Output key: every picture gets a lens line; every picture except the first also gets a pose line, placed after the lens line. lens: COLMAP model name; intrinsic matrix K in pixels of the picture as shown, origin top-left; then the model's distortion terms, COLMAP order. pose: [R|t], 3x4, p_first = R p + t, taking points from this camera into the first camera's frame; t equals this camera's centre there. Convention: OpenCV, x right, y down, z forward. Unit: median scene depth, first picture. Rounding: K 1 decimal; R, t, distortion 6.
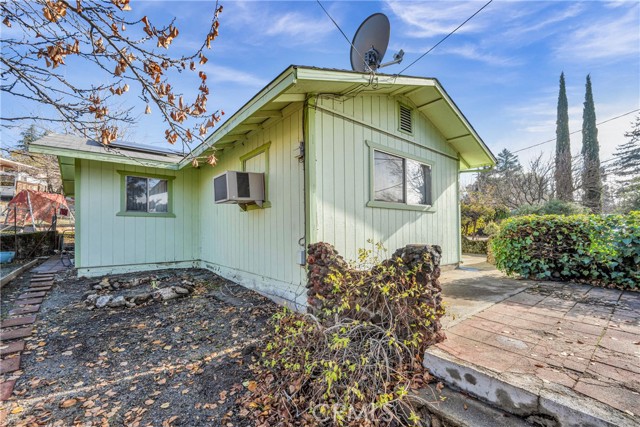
lens RADIAL K [[267.4, 0, 322.9], [0, 267.4, 234.1], [0, 0, 1]] dist [-0.000035, -0.000279]
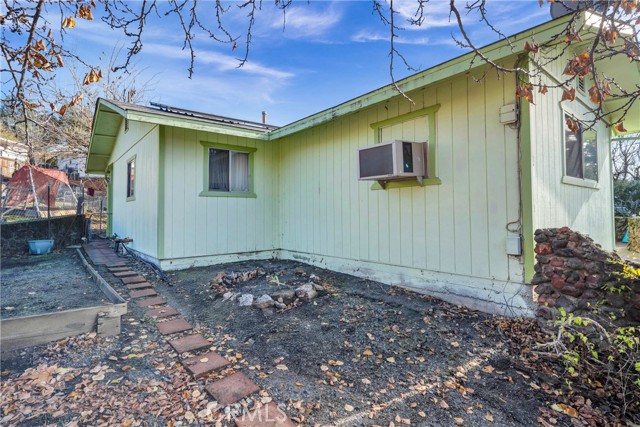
lens RADIAL K [[321.5, 0, 319.5], [0, 321.5, 209.3], [0, 0, 1]] dist [0.000538, 0.001370]
pose [[0.999920, -0.005565, -0.011343, -0.561461], [0.005309, 0.999734, -0.022464, -0.004534], [0.011465, 0.022402, 0.999683, 0.017426]]
